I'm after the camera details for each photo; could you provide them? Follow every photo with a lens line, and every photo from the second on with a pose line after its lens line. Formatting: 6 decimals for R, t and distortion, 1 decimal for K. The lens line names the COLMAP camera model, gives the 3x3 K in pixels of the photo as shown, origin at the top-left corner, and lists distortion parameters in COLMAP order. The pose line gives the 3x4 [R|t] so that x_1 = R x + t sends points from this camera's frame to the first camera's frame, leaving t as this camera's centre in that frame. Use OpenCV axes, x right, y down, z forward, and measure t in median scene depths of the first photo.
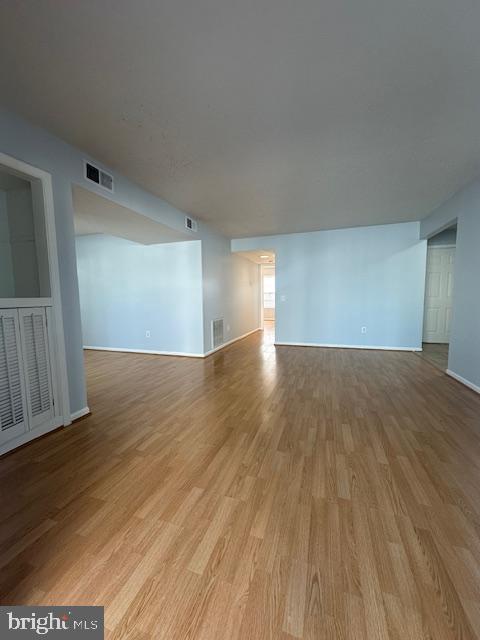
lens RADIAL K [[255.0, 0, 239.7], [0, 255.0, 320.7], [0, 0, 1]] dist [-0.002997, 0.000685]
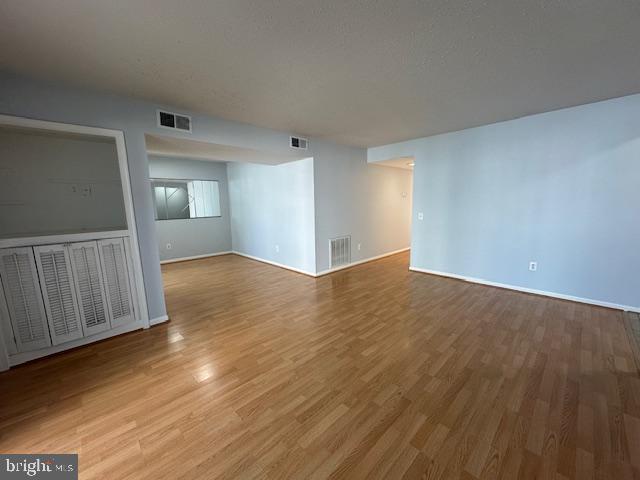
lens RADIAL K [[255.0, 0, 317.8], [0, 255.0, 240.7], [0, 0, 1]] dist [-0.002997, 0.000685]
pose [[0.887716, 0.065209, -0.455750, 0.585529], [-0.033499, 0.996443, 0.077322, -0.141835], [0.459171, -0.053372, 0.886743, 0.255031]]
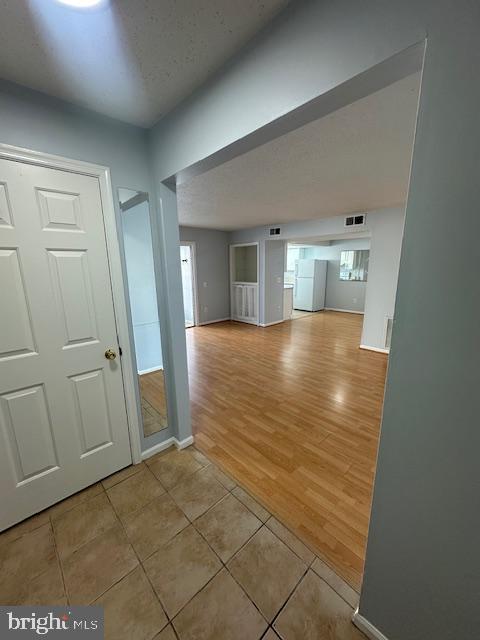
lens RADIAL K [[255.0, 0, 243.3], [0, 255.0, 323.1], [0, 0, 1]] dist [-0.002997, 0.000685]
pose [[-0.456442, 0.220976, -0.861876, 1.787919], [-0.057146, 0.959388, 0.276241, -0.394292], [0.887916, 0.175341, -0.425277, 1.906303]]
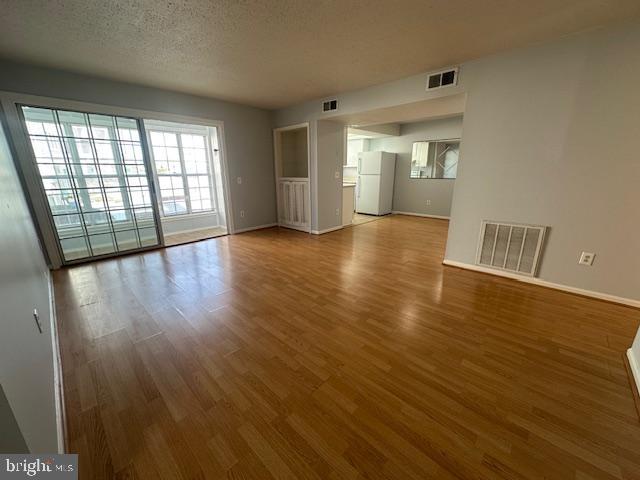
lens RADIAL K [[255.0, 0, 321.2], [0, 255.0, 240.3], [0, 0, 1]] dist [-0.002997, 0.000685]
pose [[-0.413753, 0.264590, -0.871092, 1.217740], [-0.064563, 0.945897, 0.317978, -0.256484], [0.908097, 0.187805, -0.374285, 1.787432]]
